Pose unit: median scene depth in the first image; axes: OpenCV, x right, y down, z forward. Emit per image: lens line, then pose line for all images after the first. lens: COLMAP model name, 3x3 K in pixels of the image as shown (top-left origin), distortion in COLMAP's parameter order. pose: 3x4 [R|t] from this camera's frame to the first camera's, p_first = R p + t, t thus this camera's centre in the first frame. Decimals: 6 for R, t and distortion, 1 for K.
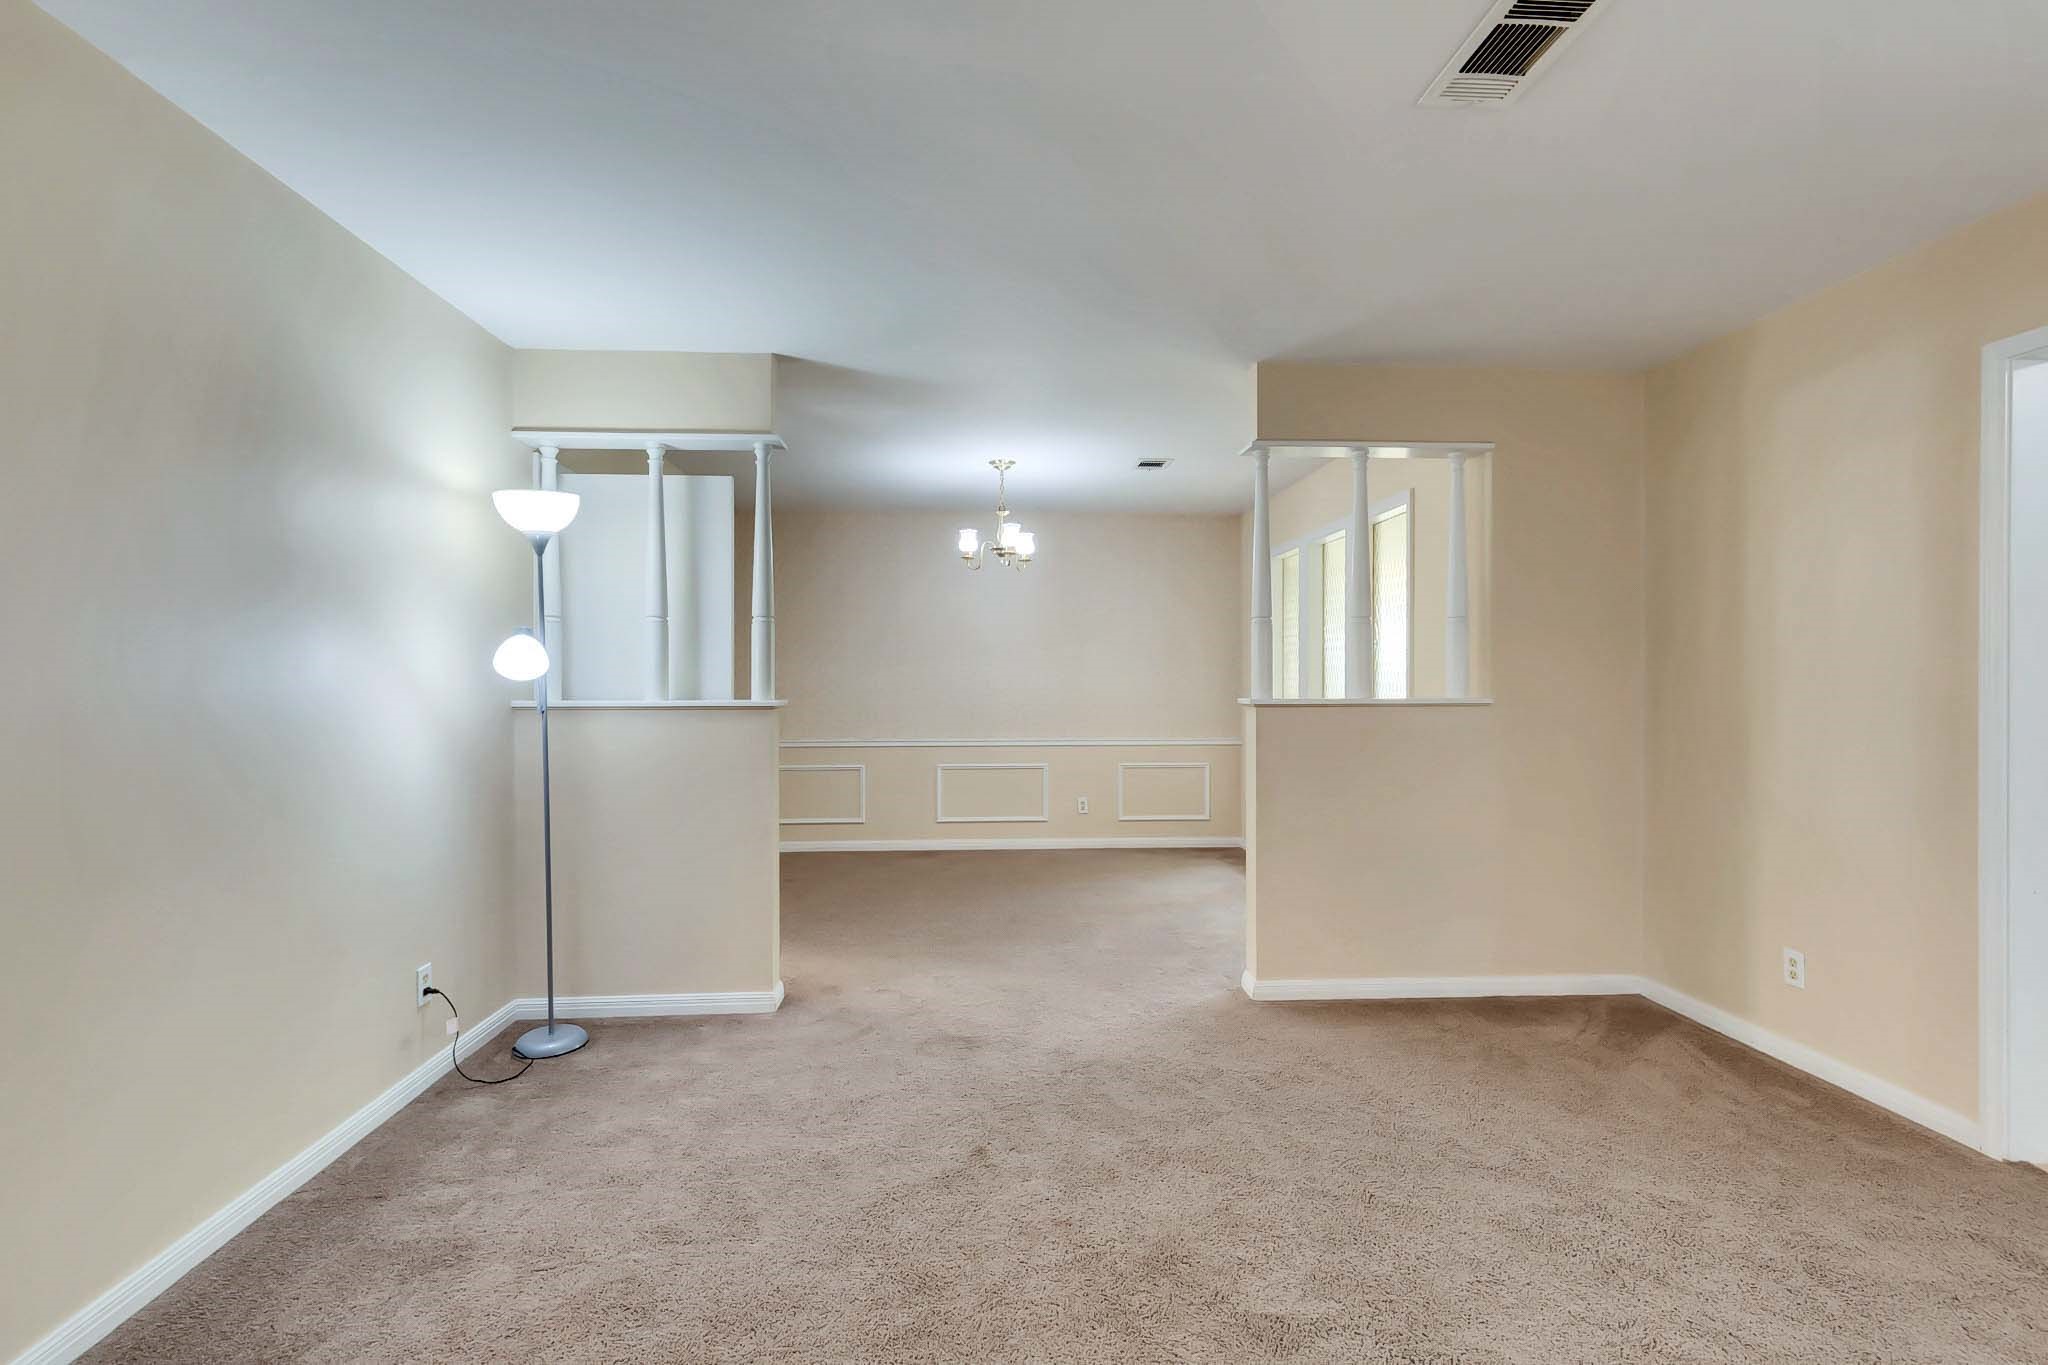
lens RADIAL K [[928.2, 0, 1024.9], [0, 928.2, 677.0], [0, 0, 1]] dist [0.004266, -0.000558]
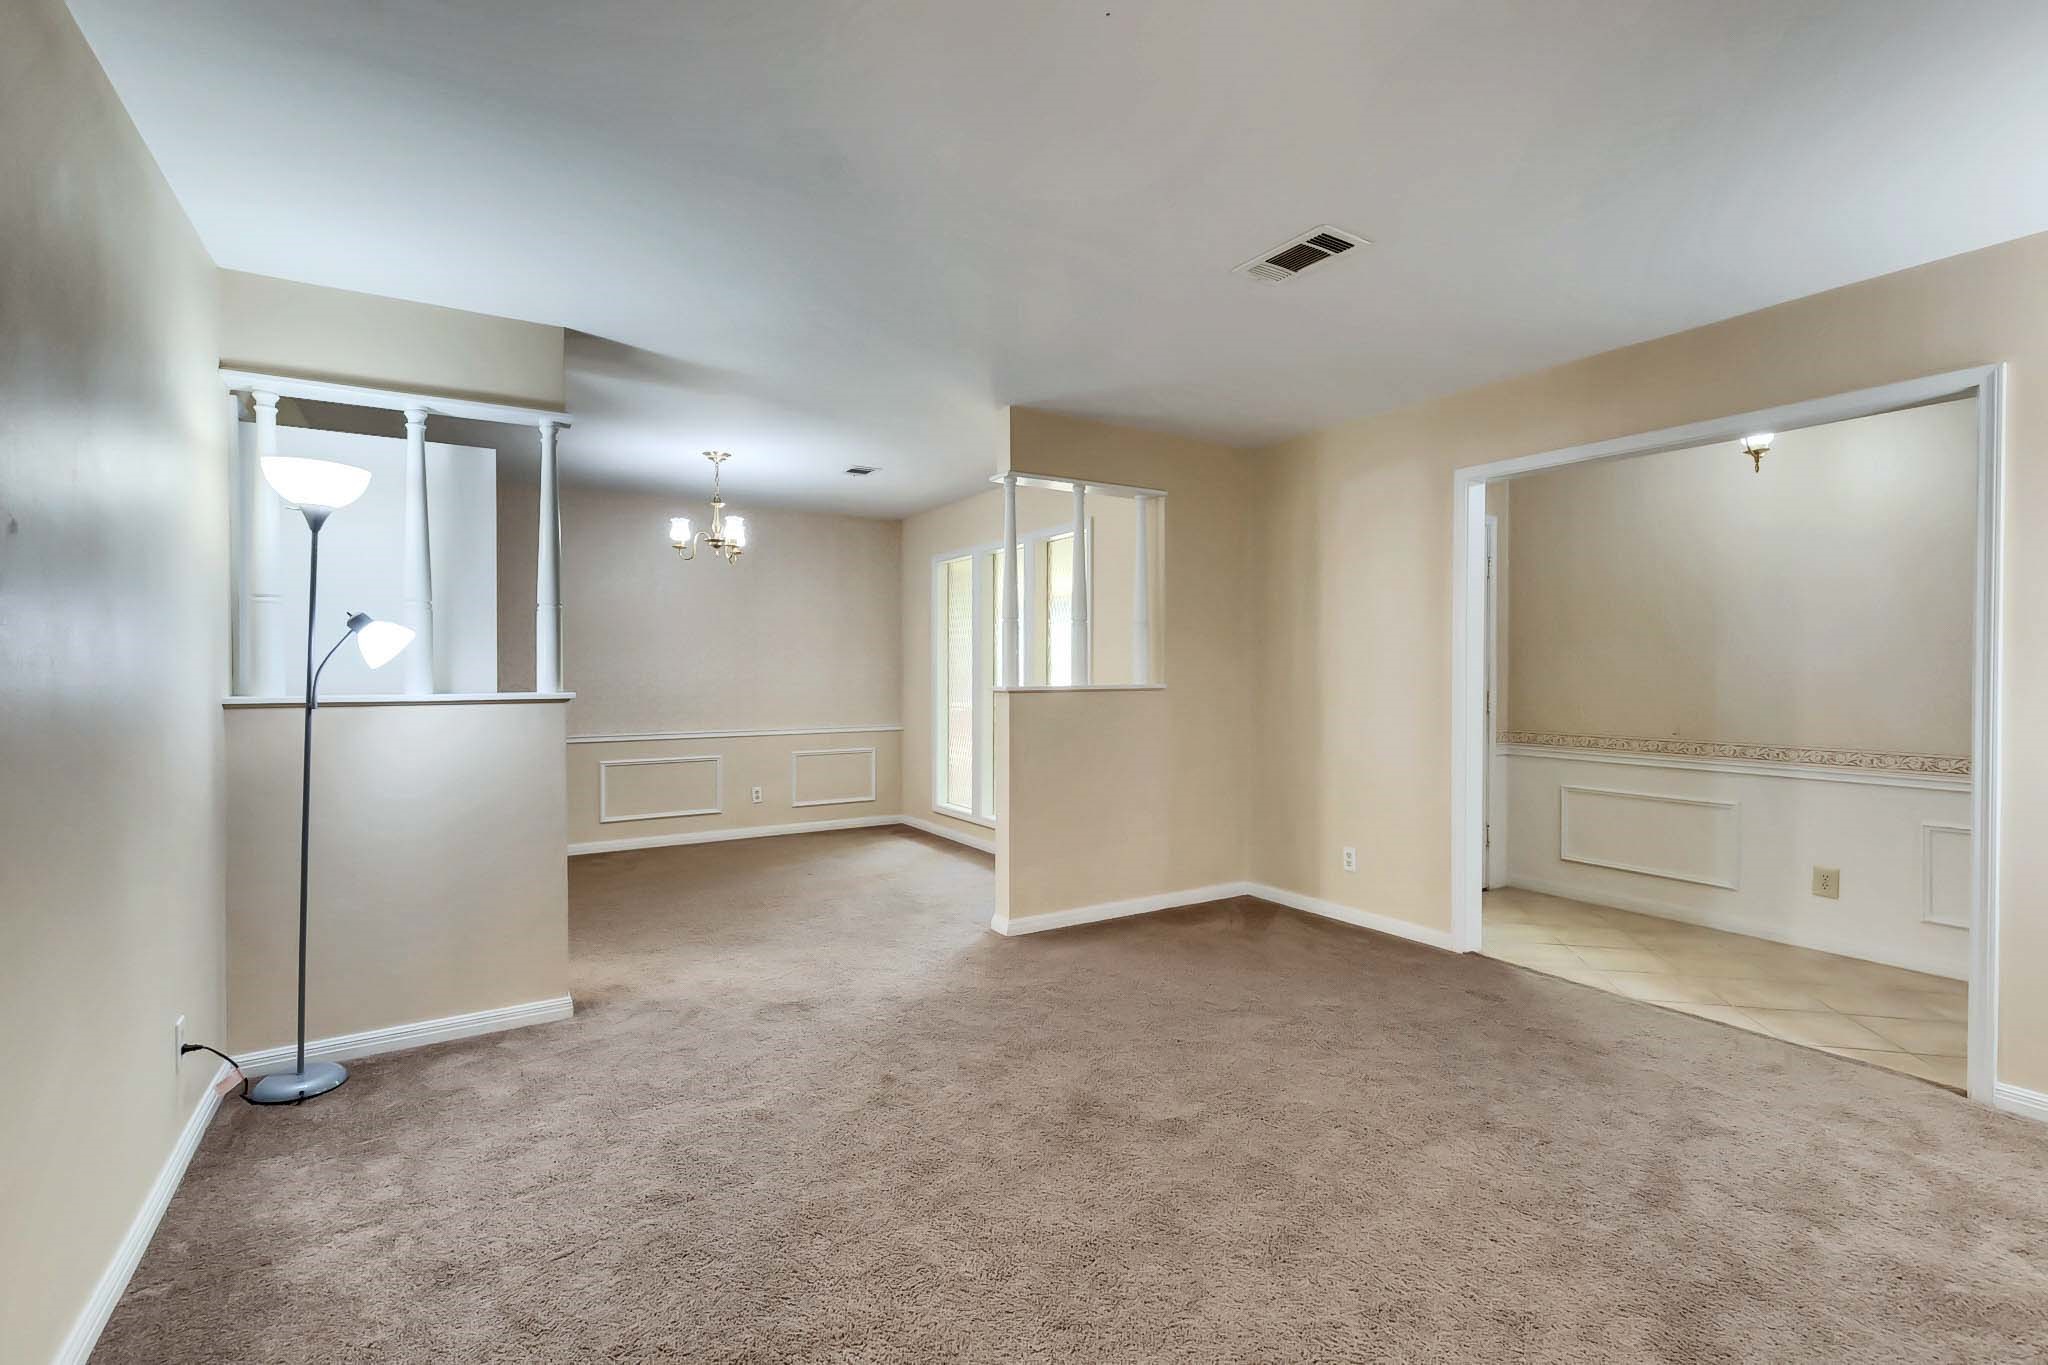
lens RADIAL K [[924.7, 0, 1037.9], [0, 924.7, 678.5], [0, 0, 1]] dist [0.004135, -0.000289]
pose [[0.874748, -0.005064, 0.484552, -0.309774], [-0.000162, 0.999942, 0.010743, 0.000461], [-0.484578, -0.009476, 0.874696, -0.066990]]
